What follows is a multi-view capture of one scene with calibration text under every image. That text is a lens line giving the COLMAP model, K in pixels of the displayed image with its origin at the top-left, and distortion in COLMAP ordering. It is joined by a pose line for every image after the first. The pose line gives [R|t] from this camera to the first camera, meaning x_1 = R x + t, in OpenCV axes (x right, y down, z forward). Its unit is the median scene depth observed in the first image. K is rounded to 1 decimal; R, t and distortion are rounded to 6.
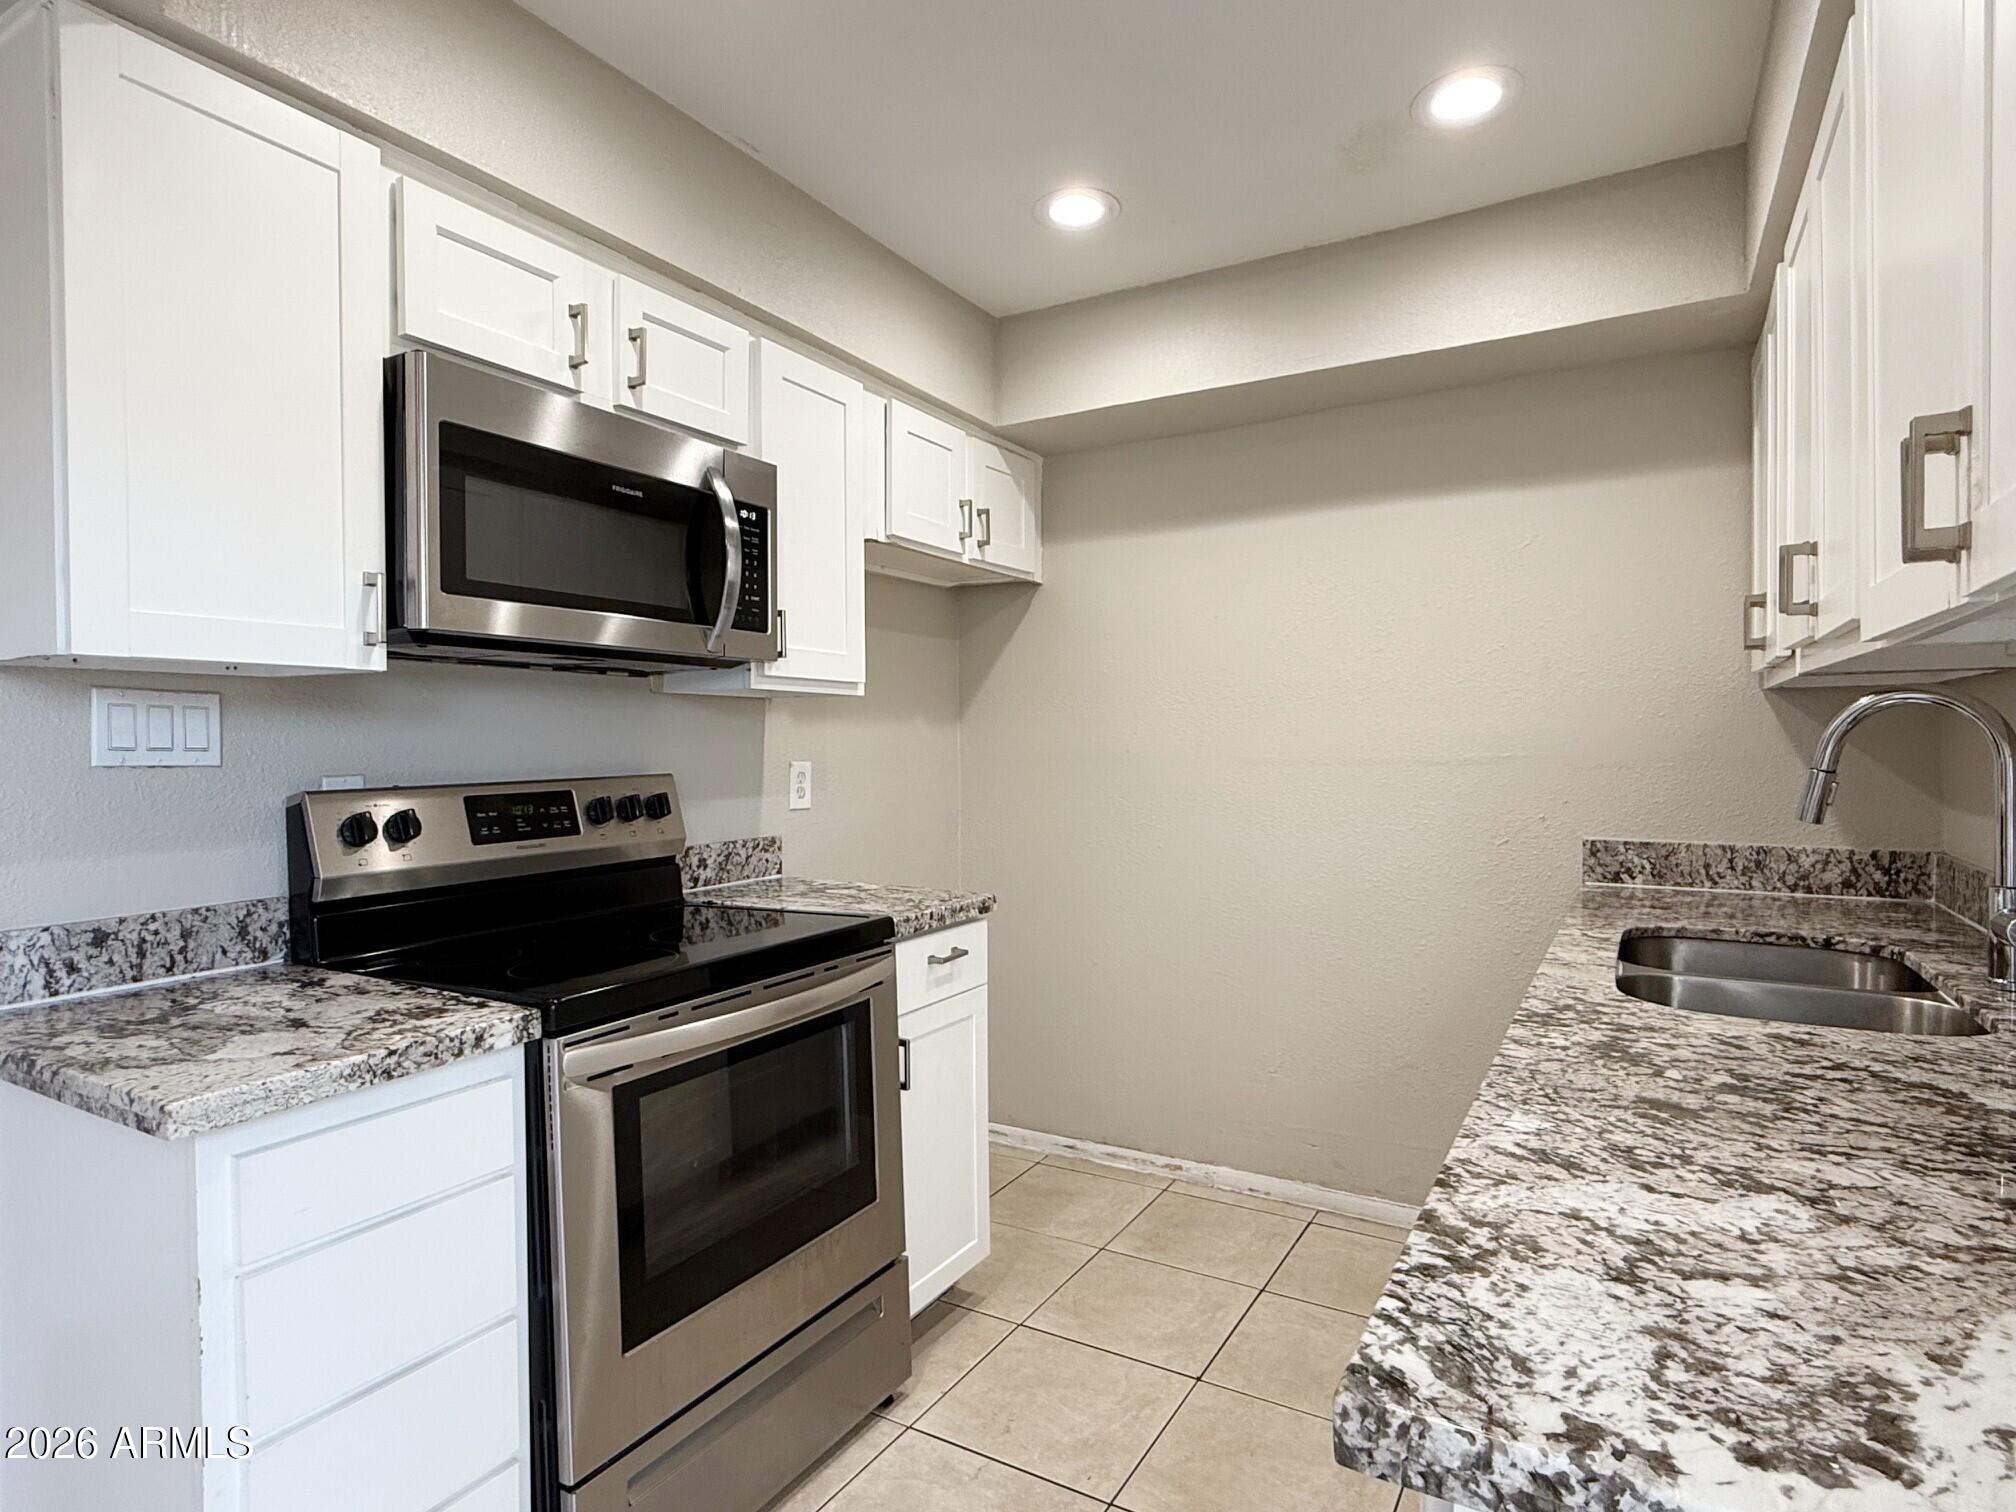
lens RADIAL K [[1073.2, 0, 1008.0], [0, 1073.2, 756.0], [0, 0, 1]] dist [0.000515, 0.001481]
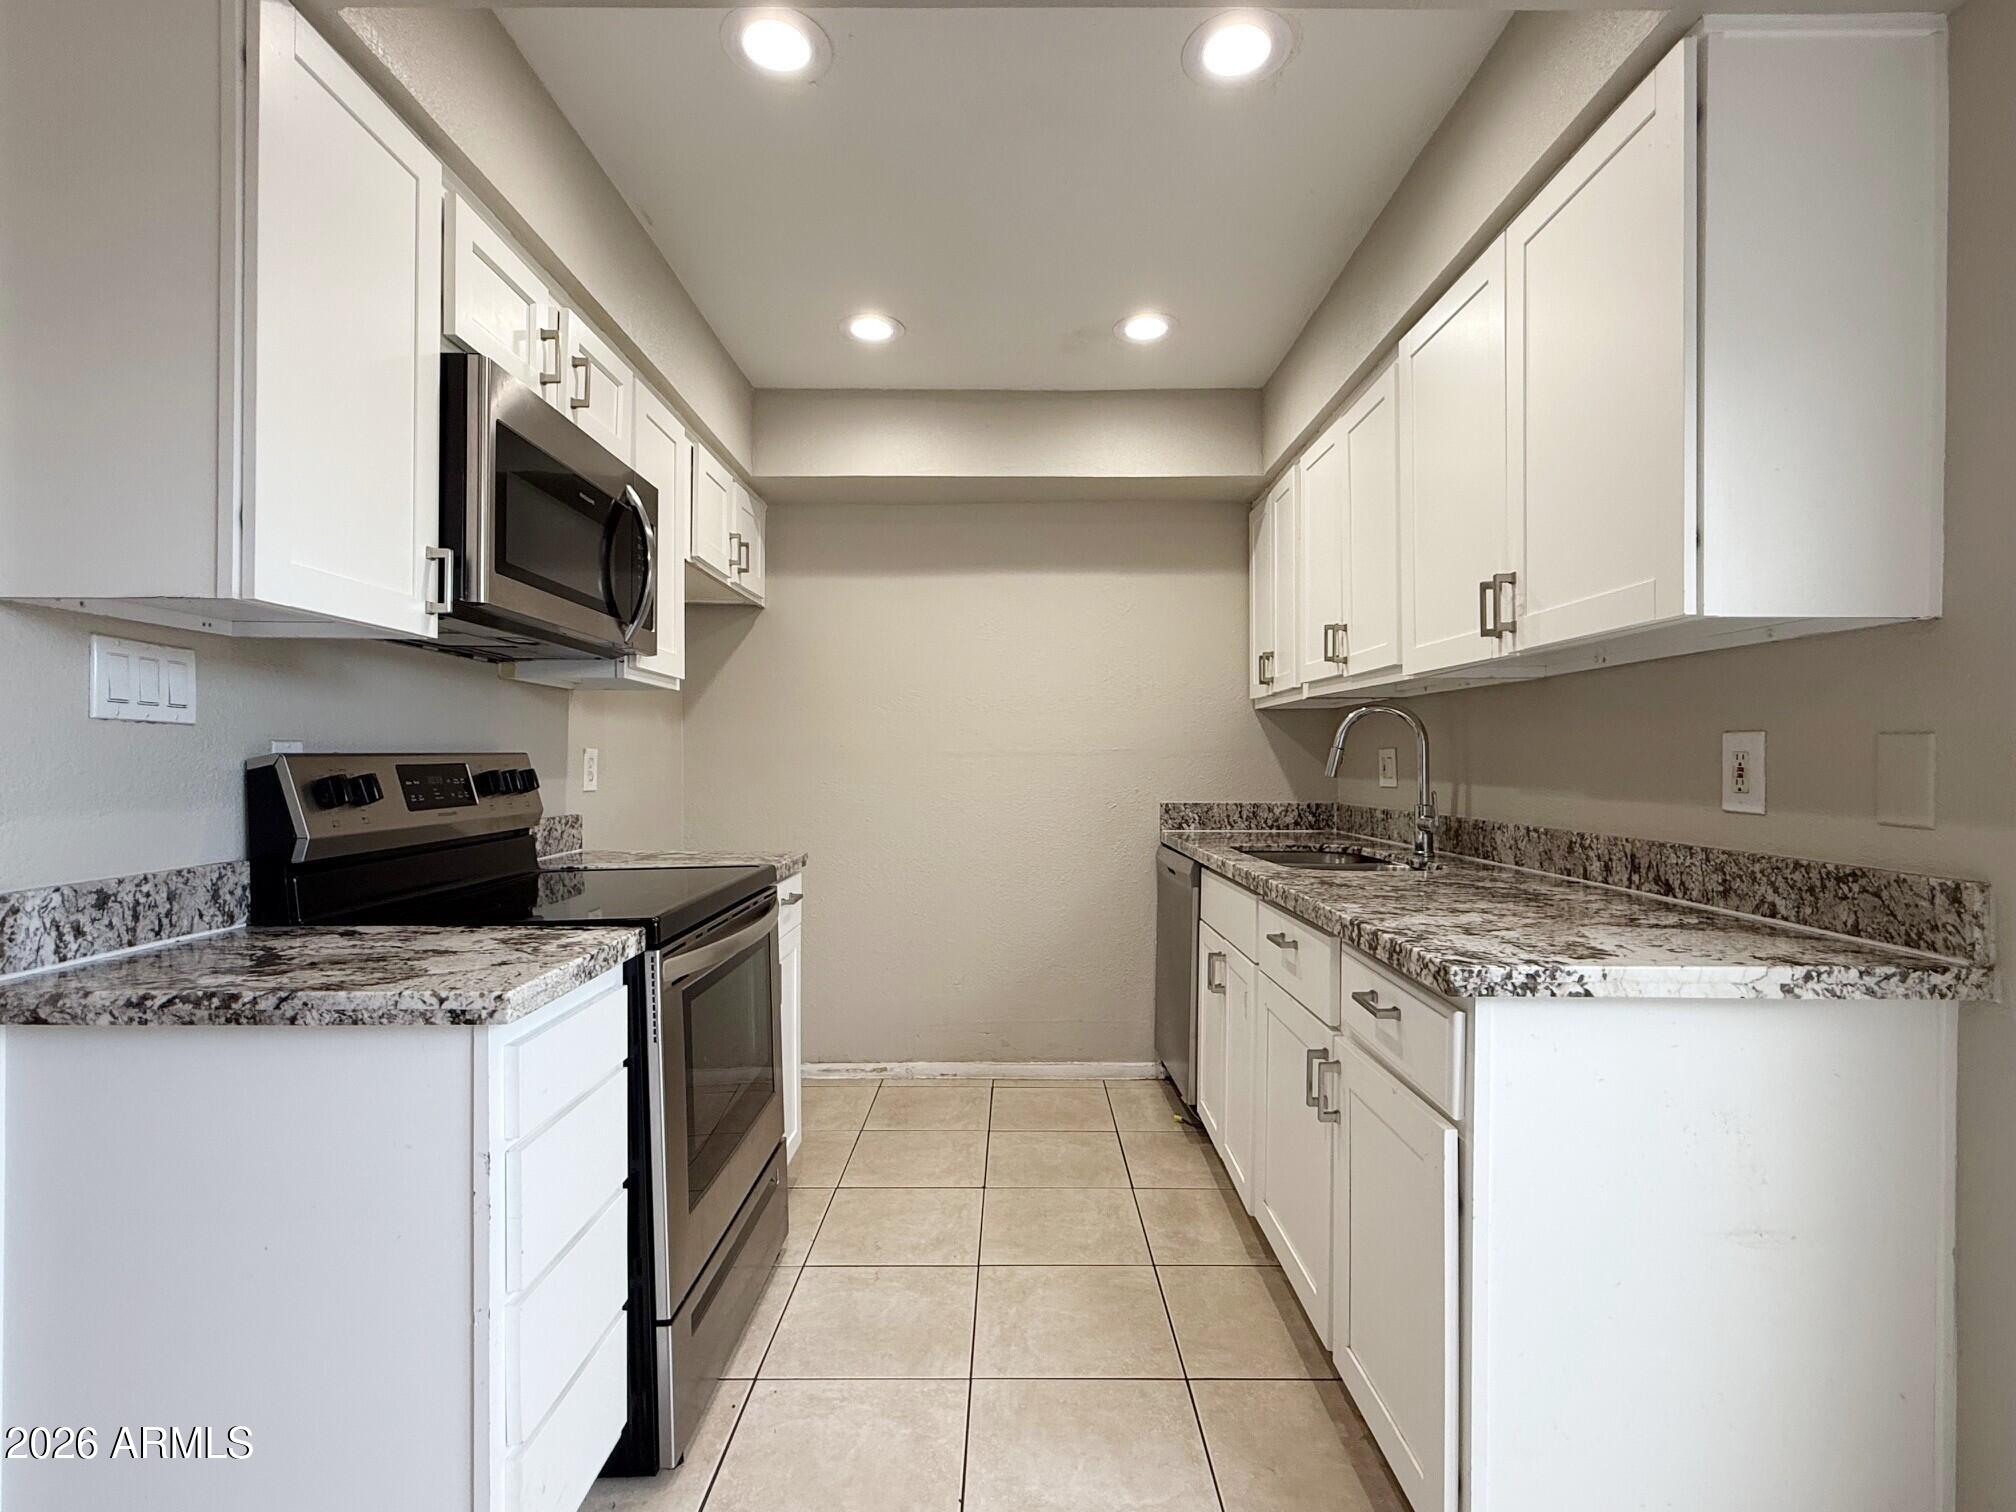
lens RADIAL K [[938.5, 0, 1008.0], [0, 938.5, 756.0], [0, 0, 1]] dist [-0.001203, 0.000158]
pose [[0.865126, 0.008765, 0.501478, -0.505927], [0.001074, 0.999813, -0.019327, 0.053311], [-0.501553, 0.017259, 0.864955, -0.099287]]
